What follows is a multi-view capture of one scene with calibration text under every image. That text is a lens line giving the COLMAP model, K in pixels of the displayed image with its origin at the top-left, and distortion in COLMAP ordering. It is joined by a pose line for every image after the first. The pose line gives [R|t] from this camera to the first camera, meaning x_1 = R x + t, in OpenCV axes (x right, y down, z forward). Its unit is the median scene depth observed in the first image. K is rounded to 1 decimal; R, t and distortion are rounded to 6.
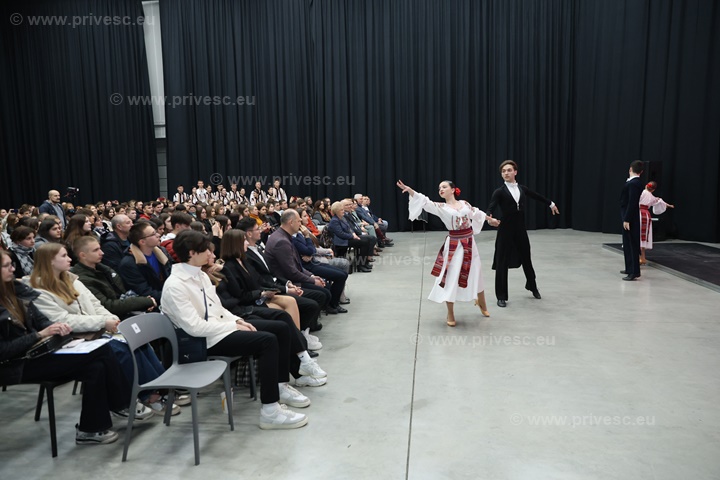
lens RADIAL K [[485.2, 0, 361.3], [0, 485.2, 239.7], [0, 0, 1]] dist [0.000264, -0.001032]
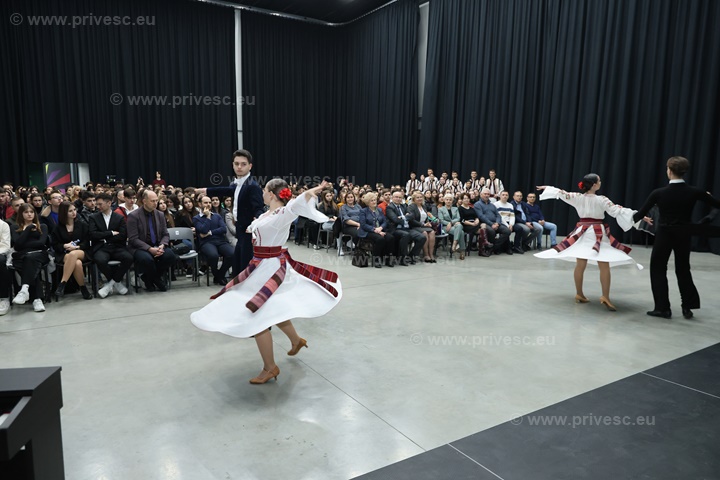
lens RADIAL K [[503.8, 0, 360.0], [0, 503.8, 240.0], [0, 0, 1]] dist [-0.003684, 0.000273]
pose [[0.644980, 0.127956, -0.753411, 0.977269], [-0.111992, 0.991065, 0.072444, -0.075553], [0.755949, 0.037651, 0.653547, 0.446454]]
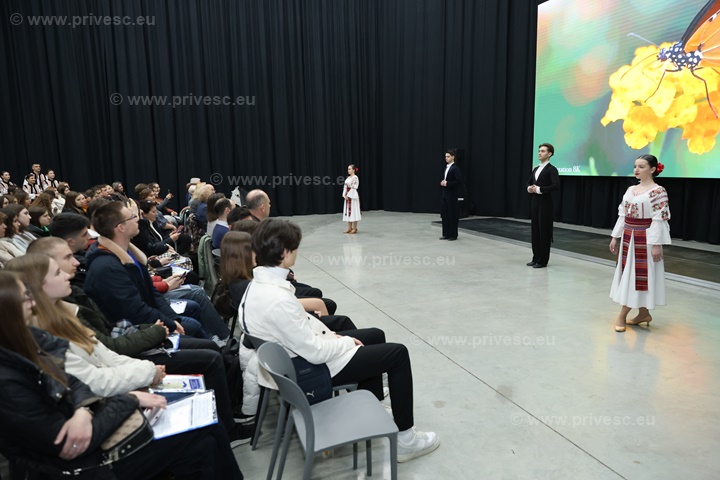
lens RADIAL K [[484.5, 0, 360.1], [0, 484.5, 242.2], [0, 0, 1]] dist [0.000936, -0.001928]
pose [[0.876638, -0.066400, 0.476547, -0.306643], [0.050662, 0.997664, 0.045814, -0.007470], [-0.478476, -0.016019, 0.877955, 0.162933]]
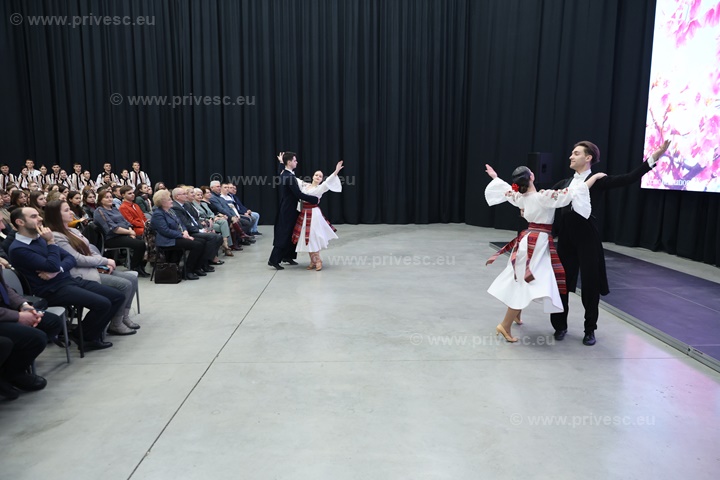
lens RADIAL K [[485.2, 0, 361.3], [0, 485.2, 239.7], [0, 0, 1]] dist [0.000264, -0.001032]
pose [[0.986333, 0.004168, 0.164712, 0.189227], [-0.008210, 0.999681, 0.023867, -0.027232], [-0.164561, -0.024893, 0.986053, 0.246186]]
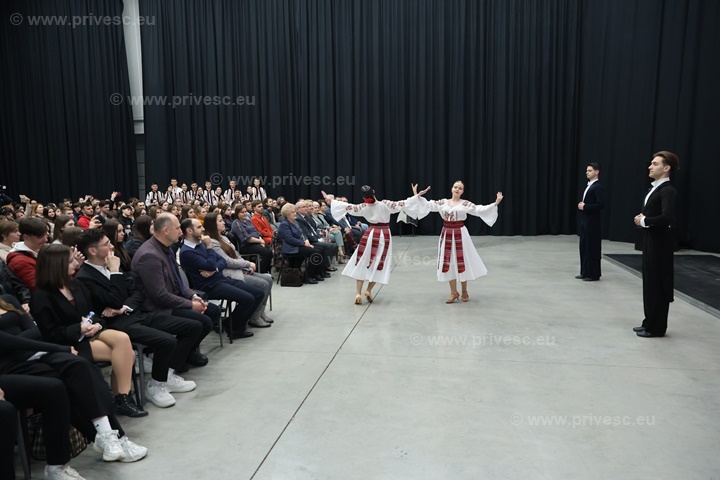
lens RADIAL K [[485.2, 0, 361.3], [0, 485.2, 239.7], [0, 0, 1]] dist [0.000264, -0.001032]
pose [[0.998935, 0.013684, -0.044060, 0.169286], [-0.013671, 0.999906, 0.000608, -0.020969], [0.044064, -0.000005, 0.999029, 0.177480]]
